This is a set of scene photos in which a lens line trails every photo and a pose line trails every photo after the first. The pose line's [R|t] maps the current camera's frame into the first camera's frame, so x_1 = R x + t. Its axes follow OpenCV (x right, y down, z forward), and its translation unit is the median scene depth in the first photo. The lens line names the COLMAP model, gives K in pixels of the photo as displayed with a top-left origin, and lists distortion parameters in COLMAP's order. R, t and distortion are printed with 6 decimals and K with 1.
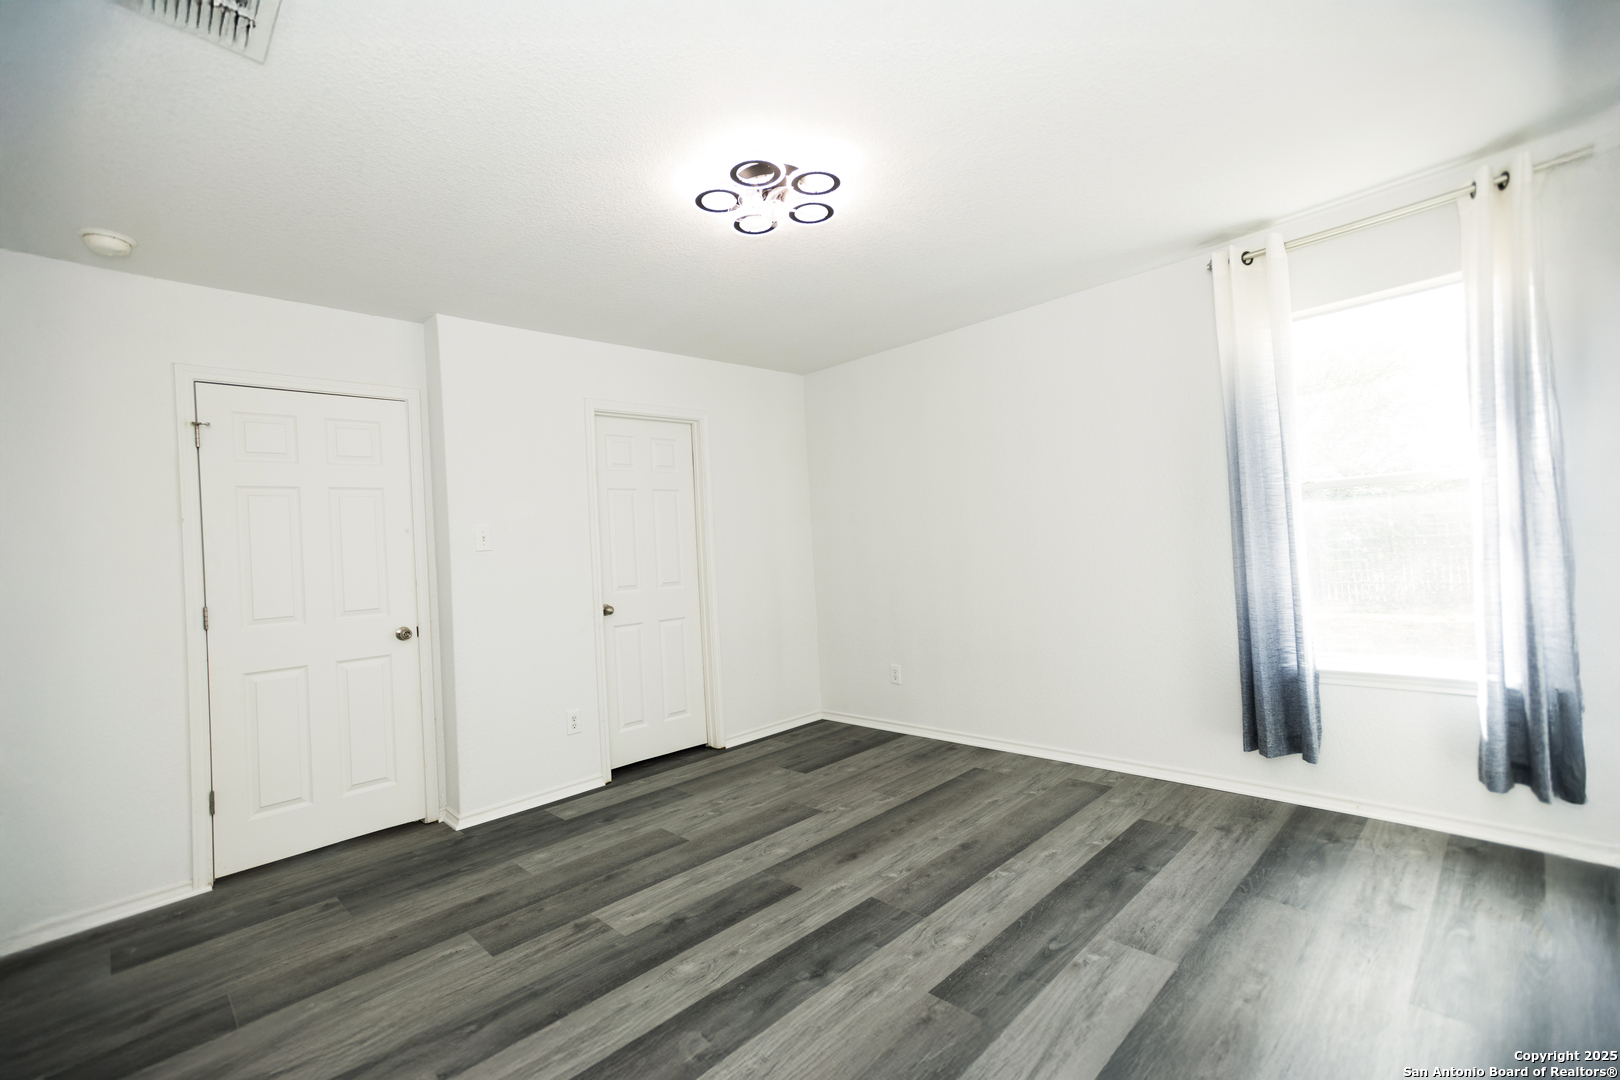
lens RADIAL K [[728.7, 0, 808.3], [0, 728.7, 536.5], [0, 0, 1]] dist [0.000734, 0.000567]
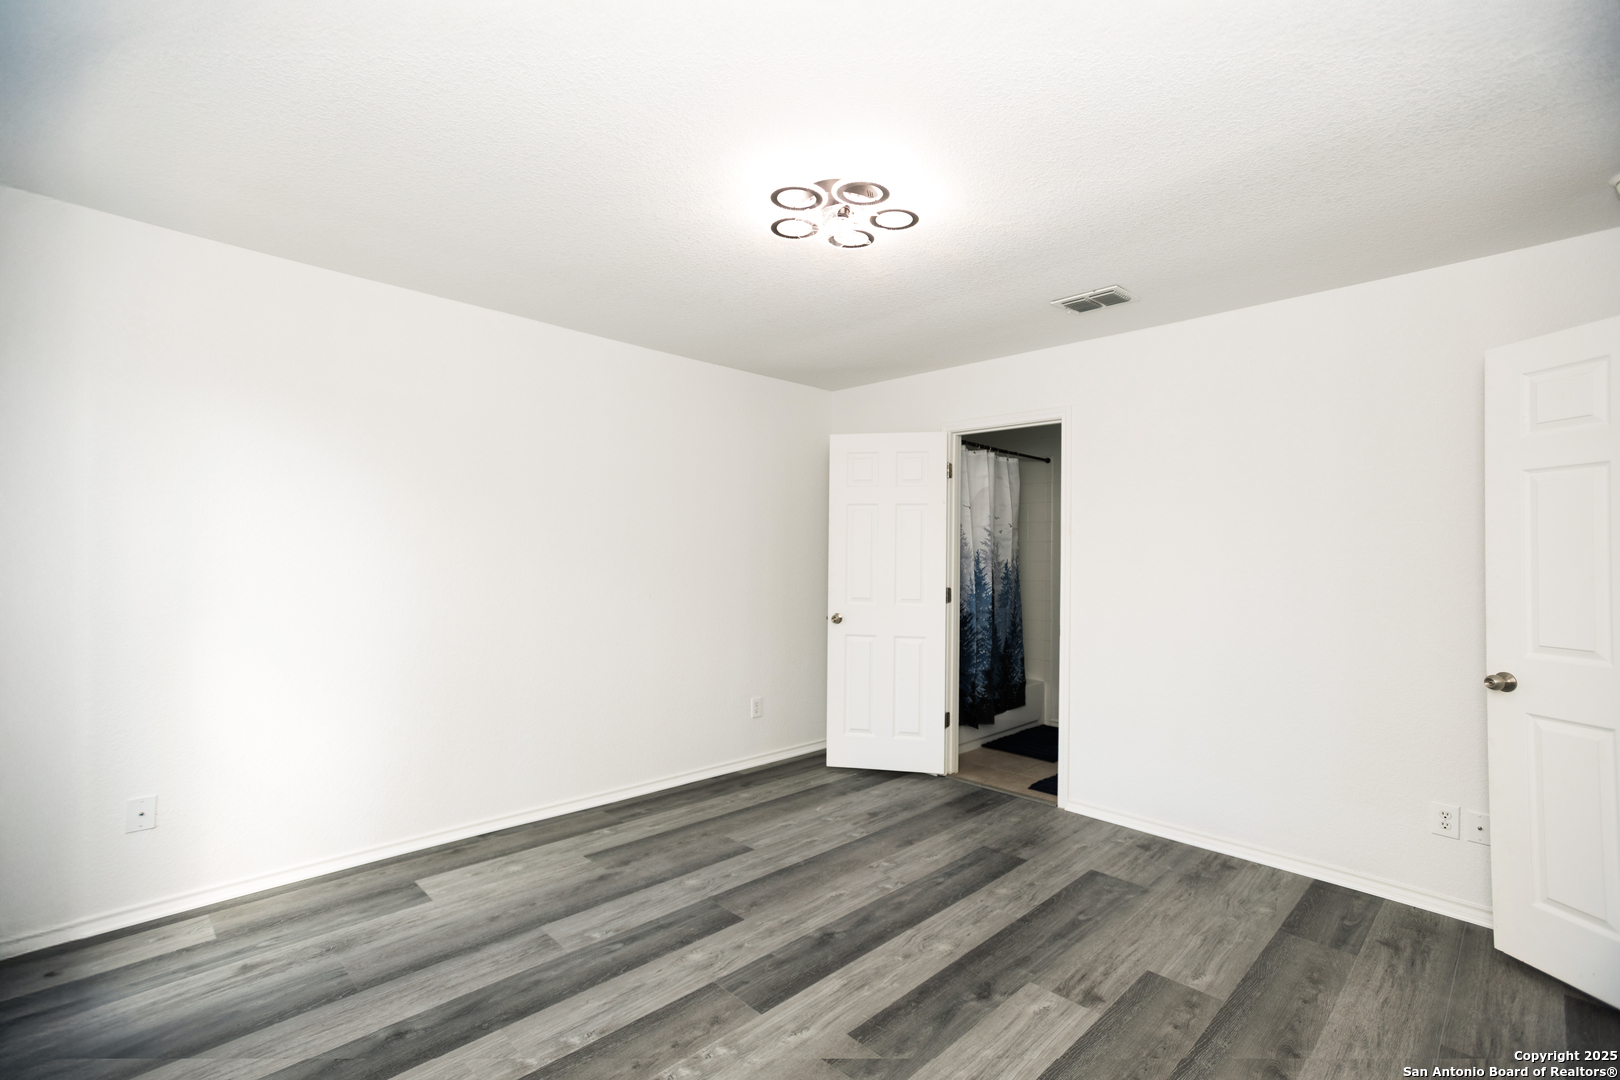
lens RADIAL K [[728.7, 0, 816.3], [0, 728.7, 544.1], [0, 0, 1]] dist [0.000734, 0.000567]
pose [[-0.998761, 0.048653, 0.010409, -0.010588], [0.048350, 0.998448, -0.027631, -0.010716], [-0.011738, -0.027094, -0.999564, 2.013299]]
